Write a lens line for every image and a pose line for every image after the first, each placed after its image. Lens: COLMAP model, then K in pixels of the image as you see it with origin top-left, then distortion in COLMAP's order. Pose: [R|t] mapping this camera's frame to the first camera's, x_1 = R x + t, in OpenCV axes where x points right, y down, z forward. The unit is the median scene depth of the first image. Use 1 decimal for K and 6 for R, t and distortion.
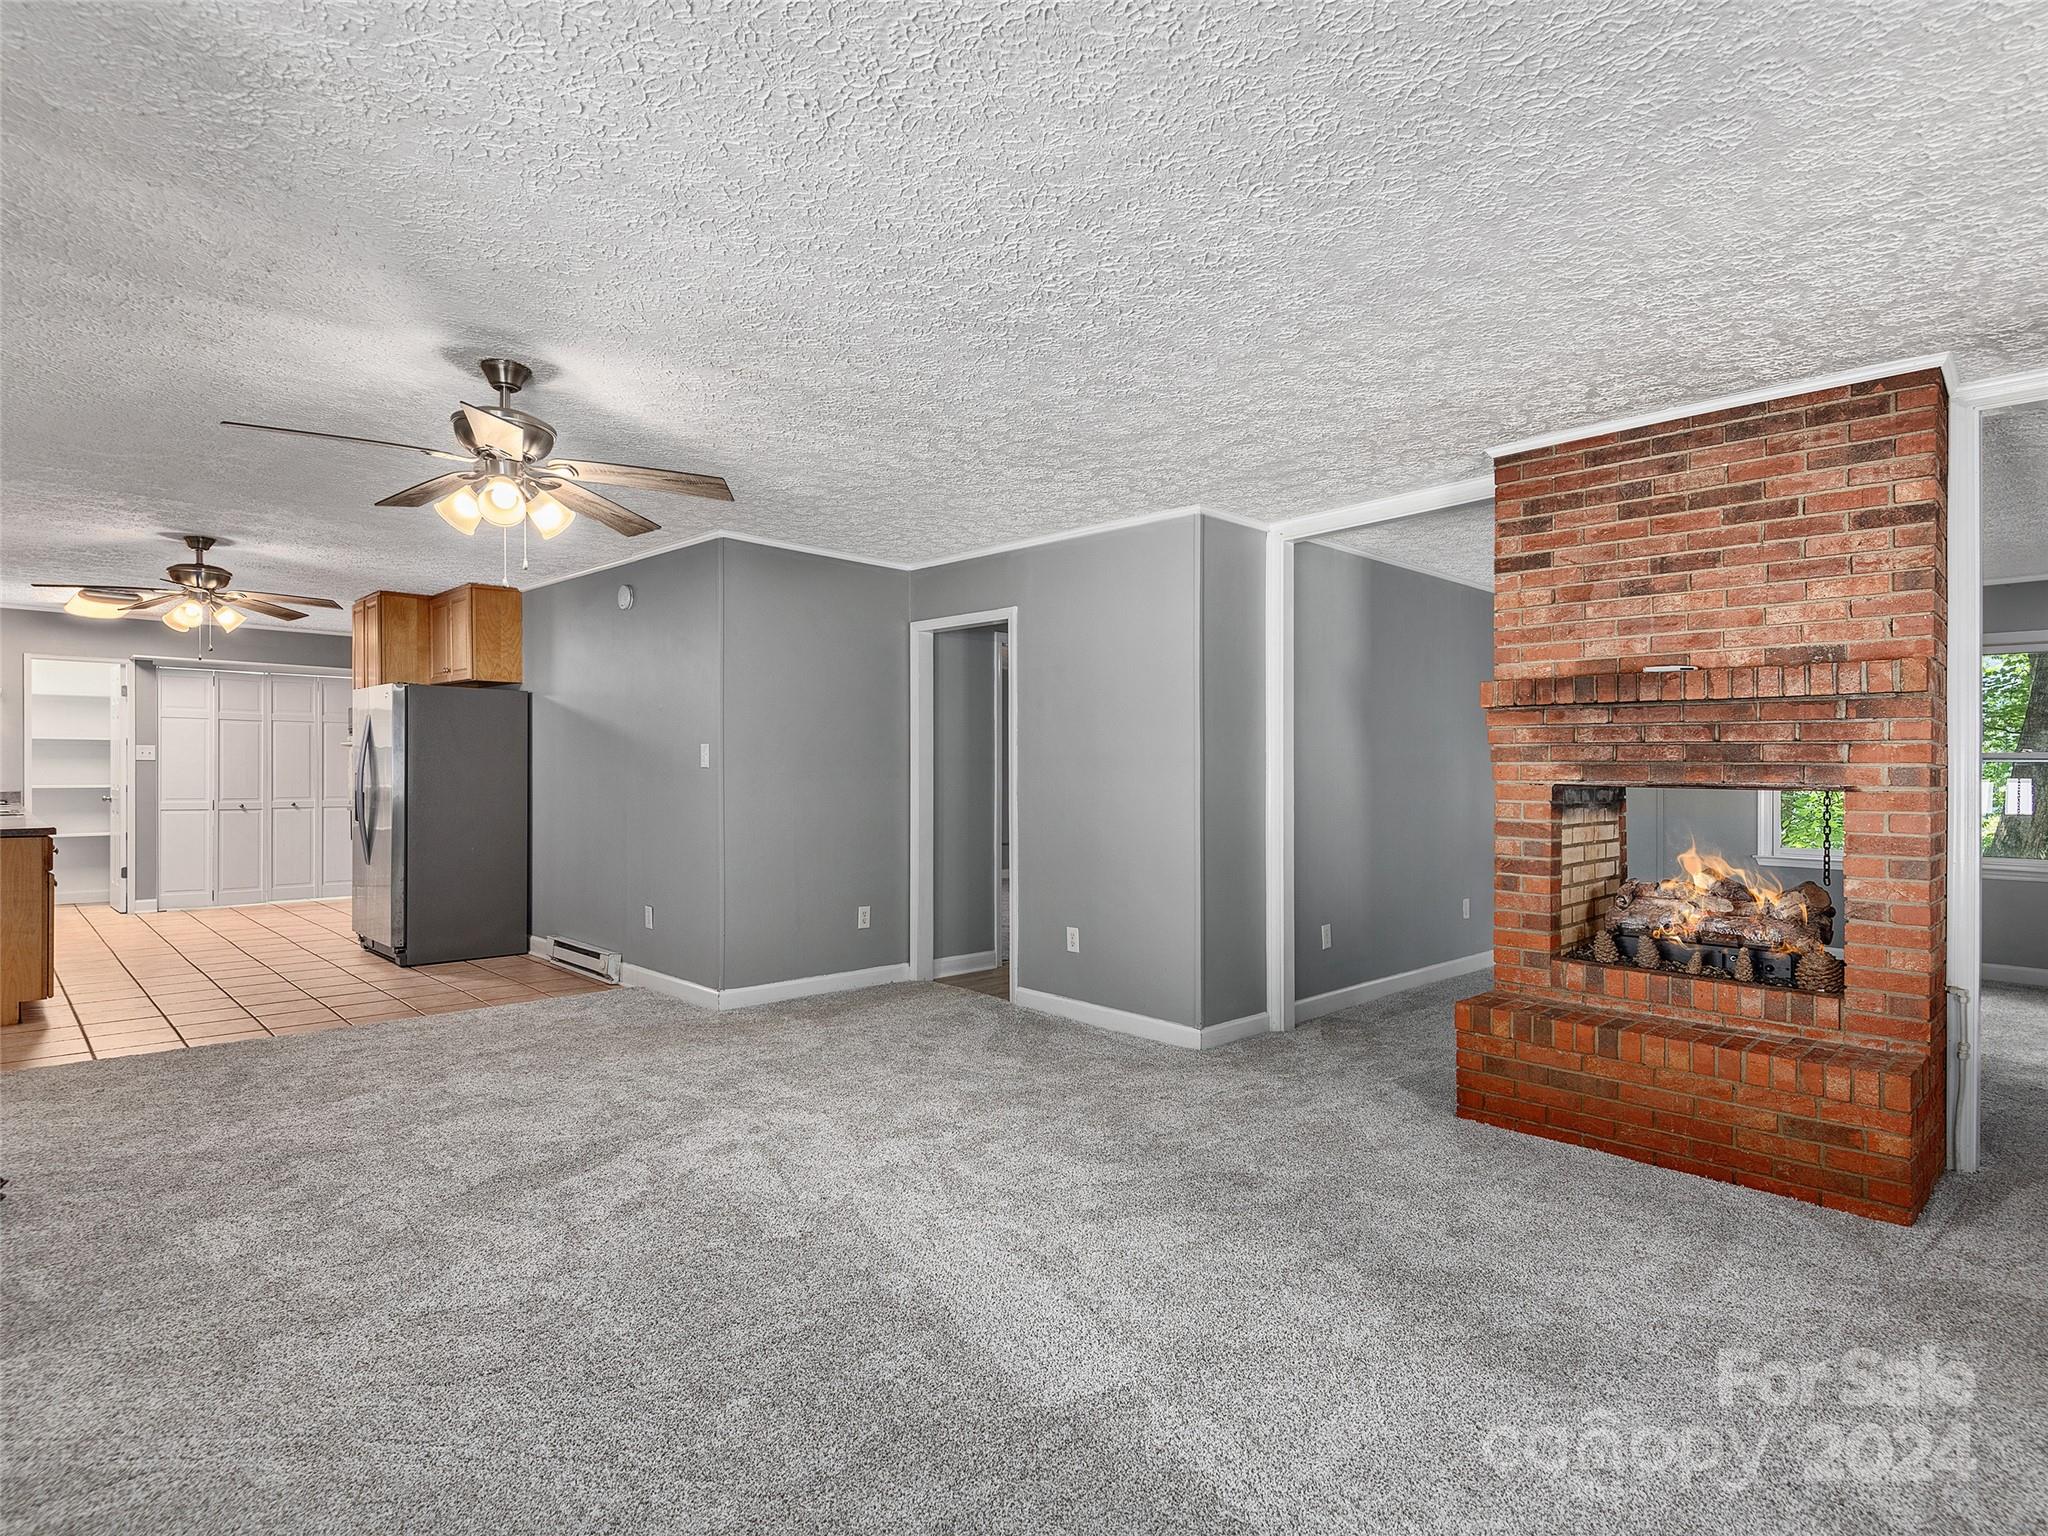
lens RADIAL K [[1096.2, 0, 1034.7], [0, 1096.2, 767.7], [0, 0, 1]] dist [0.026813, 0.000462]
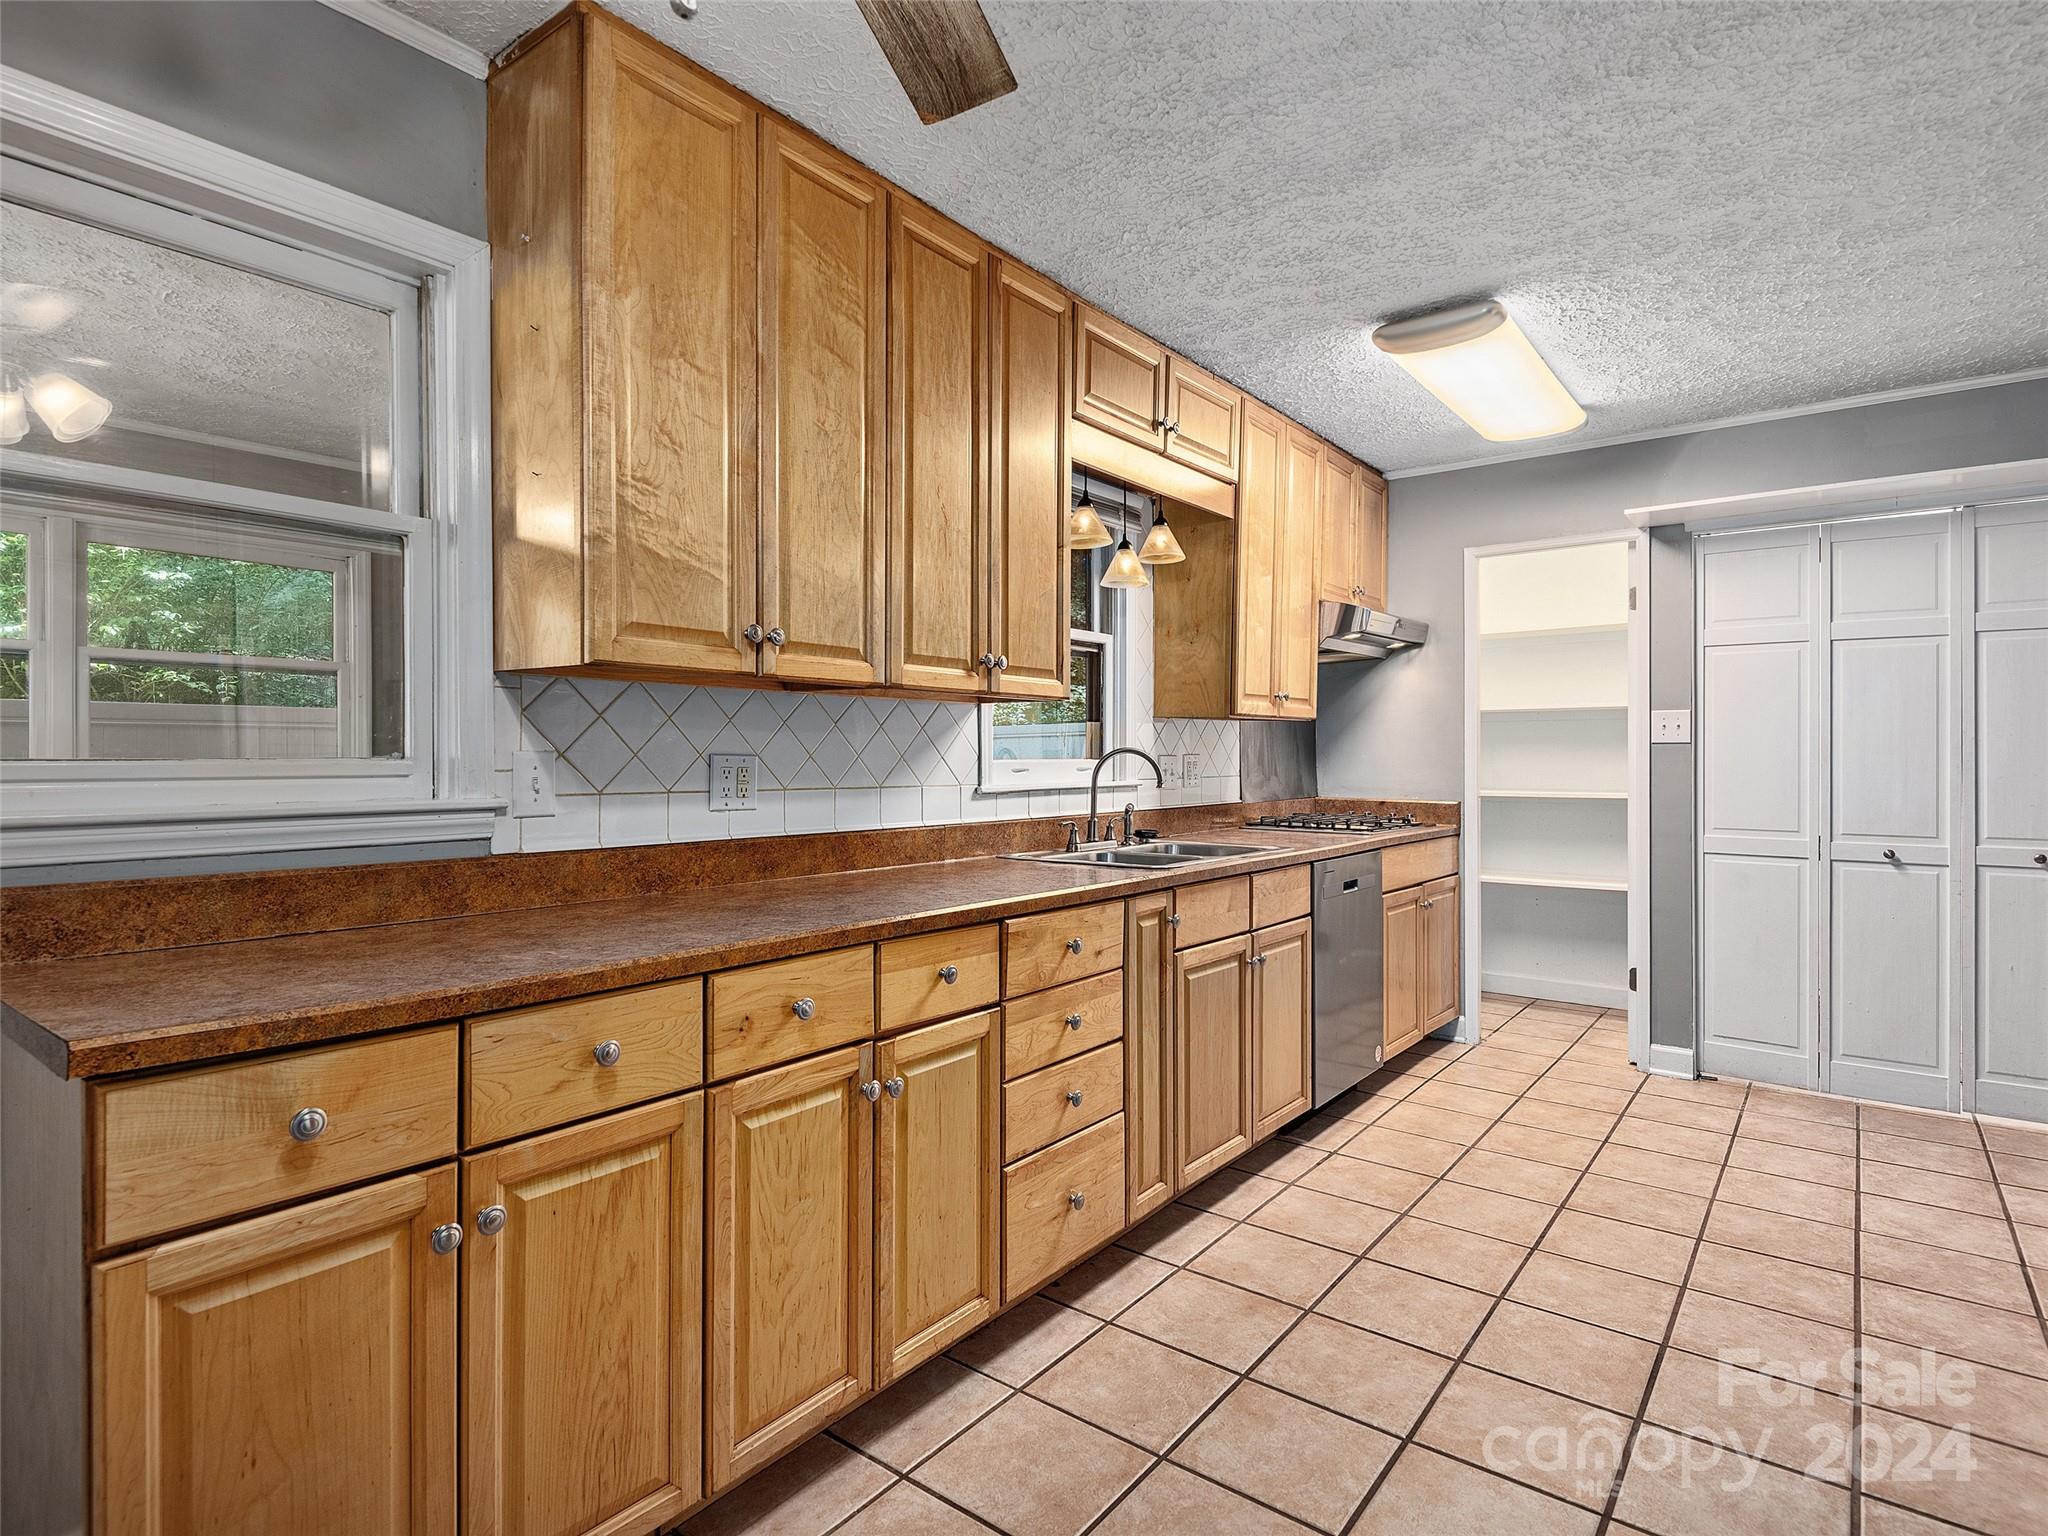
lens RADIAL K [[1096.2, 0, 1032.8], [0, 1096.2, 765.0], [0, 0, 1]] dist [0.026813, 0.000462]
pose [[0.154084, 0.002264, -0.988055, -0.383163], [-0.000696, 0.999997, 0.002183, 0.001561], [0.988058, 0.000351, 0.154085, 0.665250]]
